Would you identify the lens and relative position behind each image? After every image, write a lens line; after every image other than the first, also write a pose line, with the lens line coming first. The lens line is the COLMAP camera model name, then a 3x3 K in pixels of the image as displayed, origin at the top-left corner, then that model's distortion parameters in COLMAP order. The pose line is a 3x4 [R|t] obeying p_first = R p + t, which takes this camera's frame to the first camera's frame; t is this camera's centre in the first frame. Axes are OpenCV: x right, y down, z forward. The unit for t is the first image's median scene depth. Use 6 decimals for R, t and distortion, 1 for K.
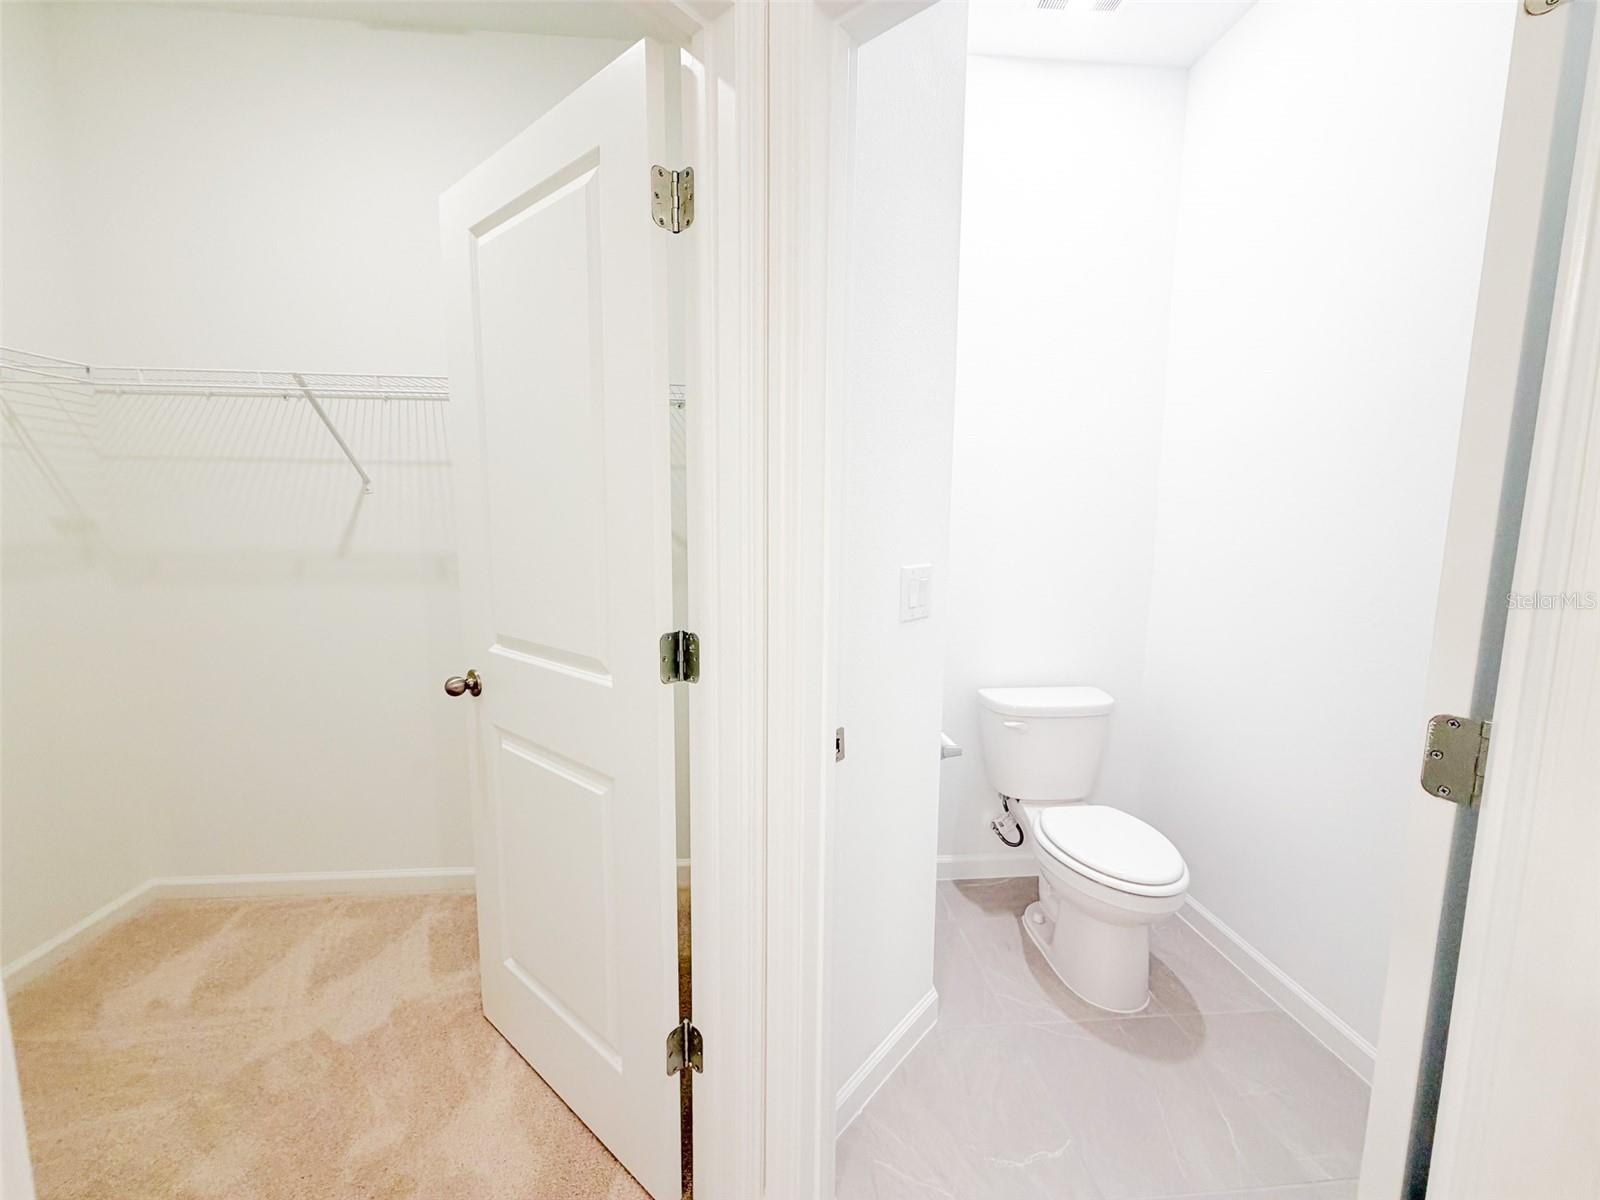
lens RADIAL K [[635.3, 0, 795.6], [0, 635.3, 599.9], [0, 0, 1]] dist [-0.002179, 0.000220]
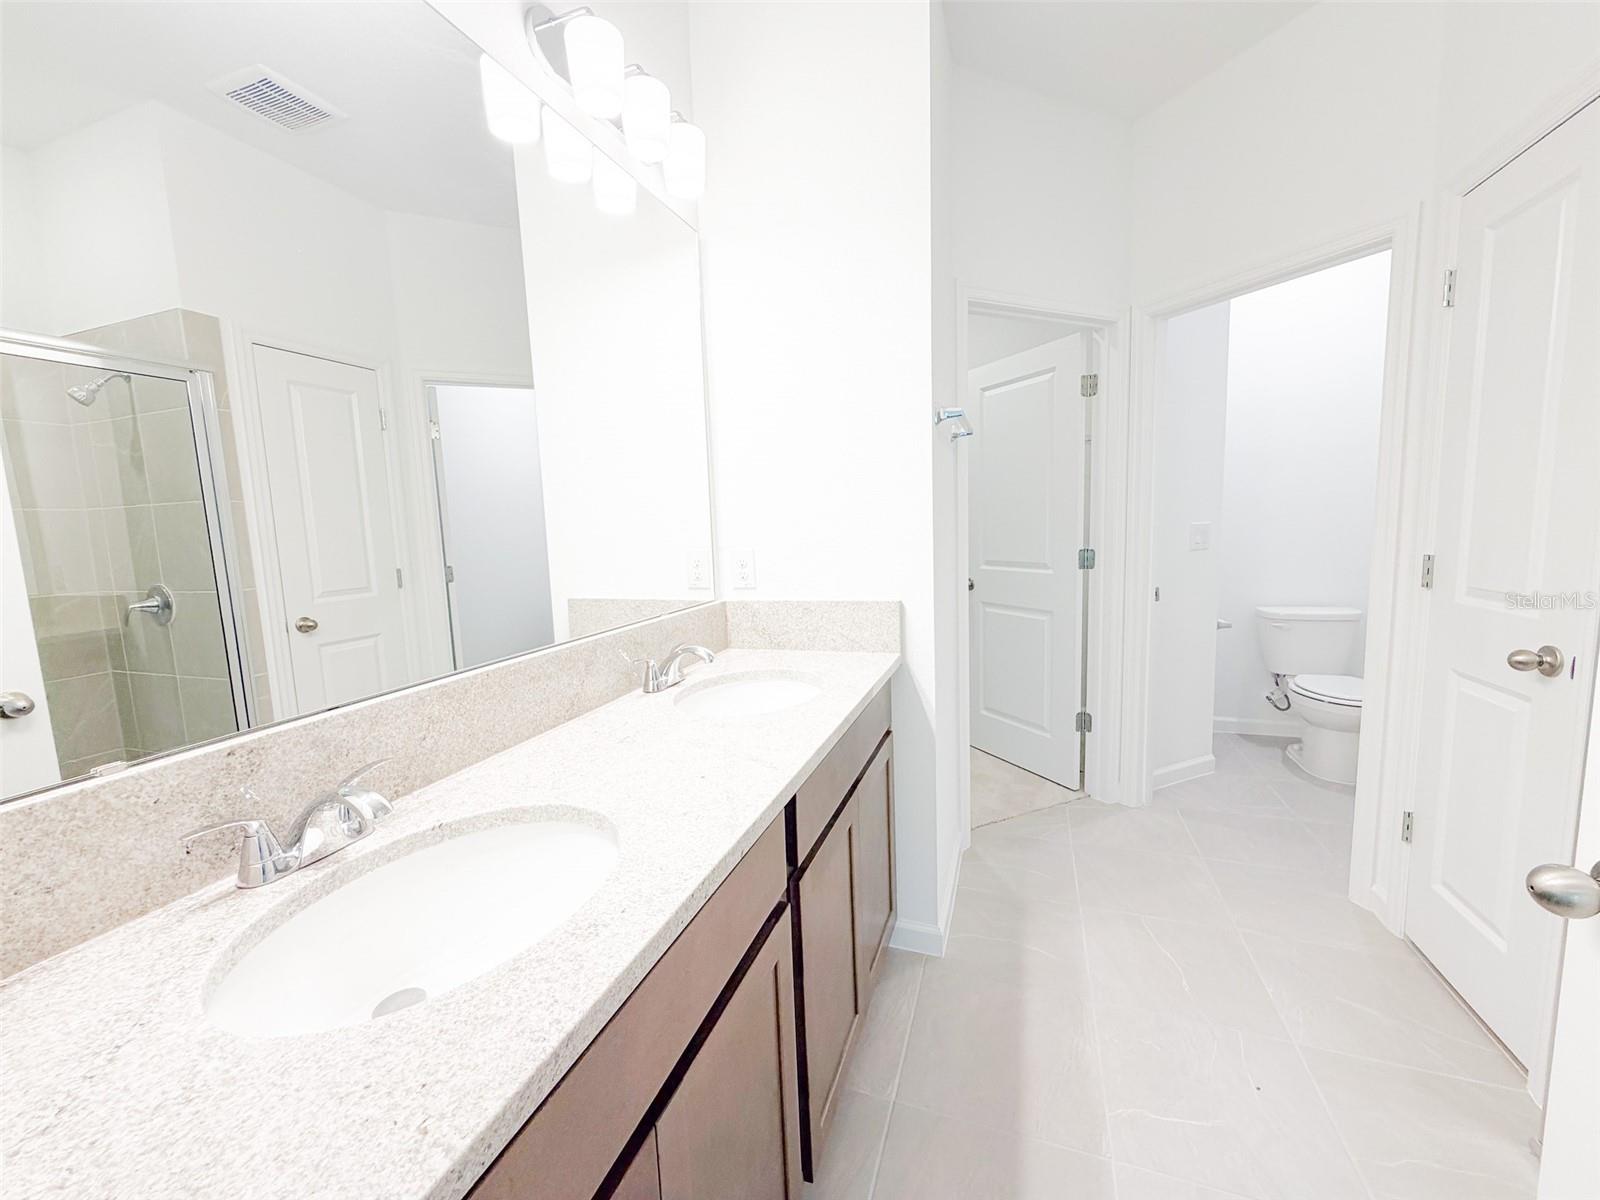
lens RADIAL K [[635.3, 0, 795.6], [0, 635.3, 599.9], [0, 0, 1]] dist [-0.002179, 0.000220]
pose [[0.907155, 0.007308, -0.420733, -0.124586], [-0.005266, 0.999968, 0.006016, 0.186012], [0.420764, -0.003242, 0.907164, -1.362251]]
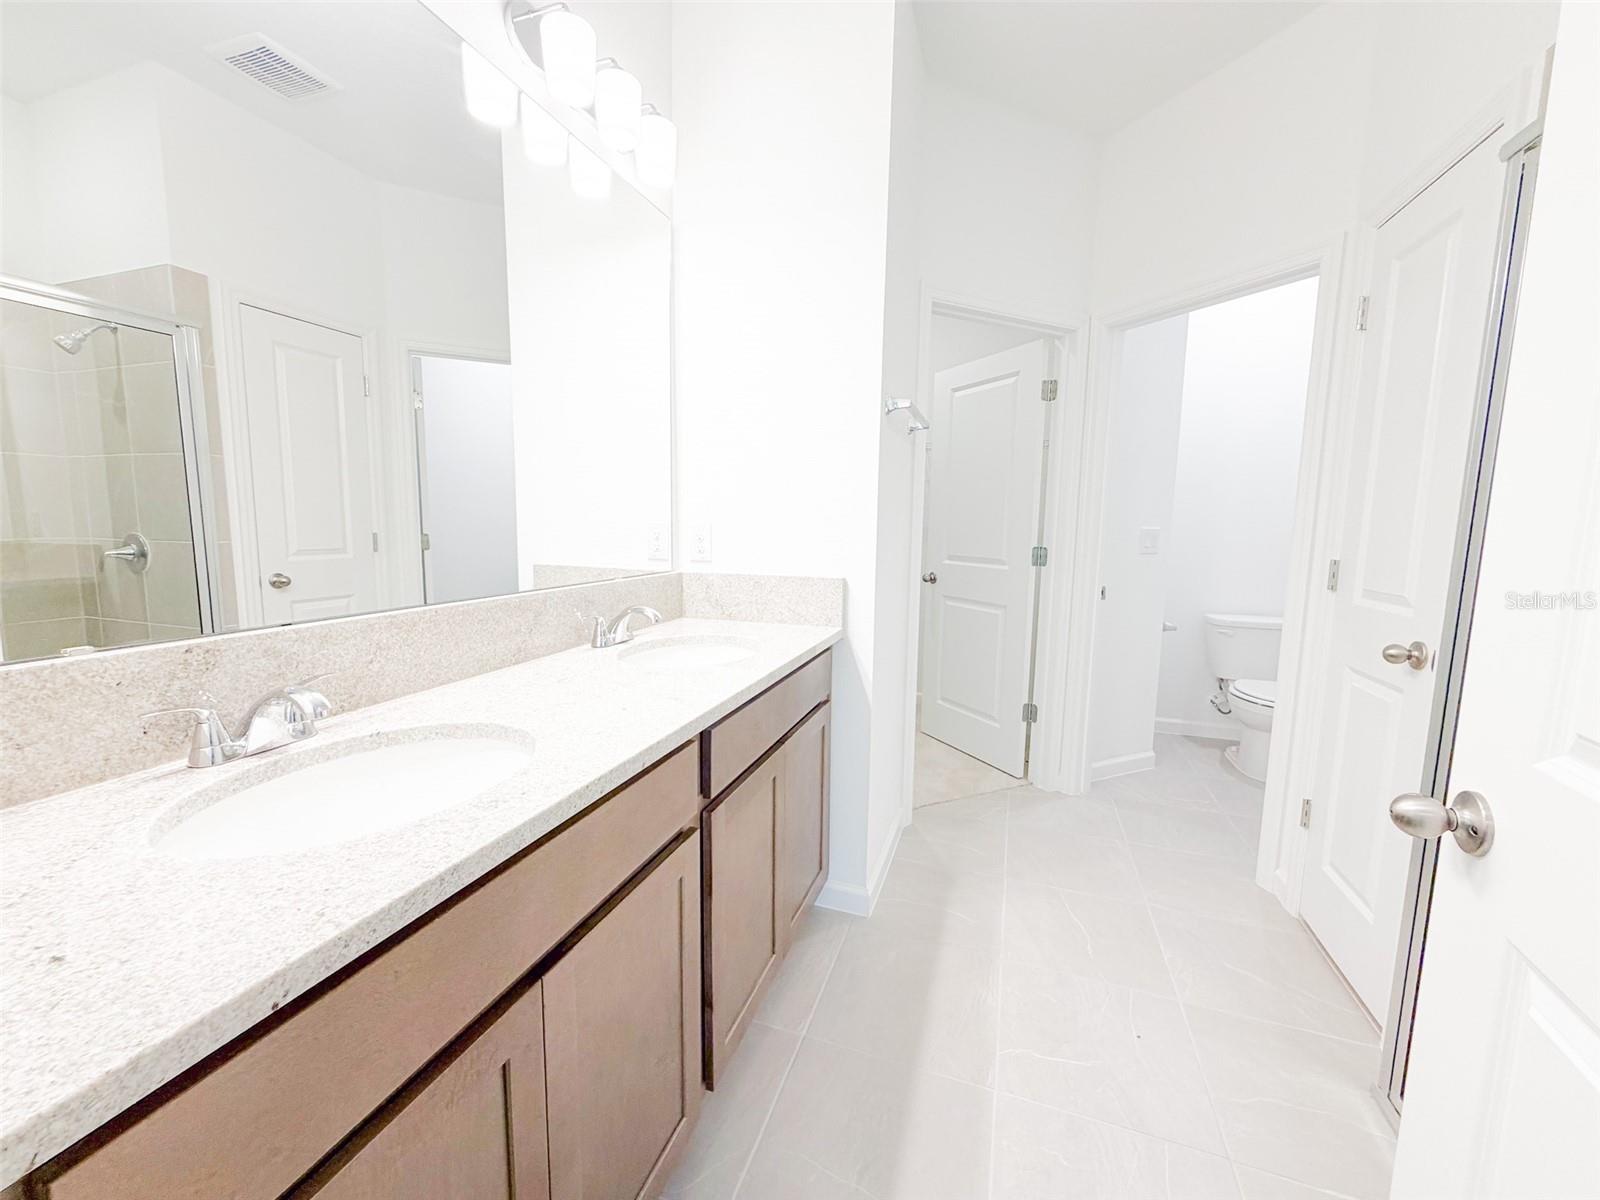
lens RADIAL K [[635.3, 0, 795.6], [0, 635.3, 599.9], [0, 0, 1]] dist [-0.002179, 0.000220]
pose [[0.912868, 0.053682, -0.404710, -0.019116], [-0.055502, 0.998432, 0.007246, 0.234021], [0.404464, 0.015848, 0.914416, -1.394286]]
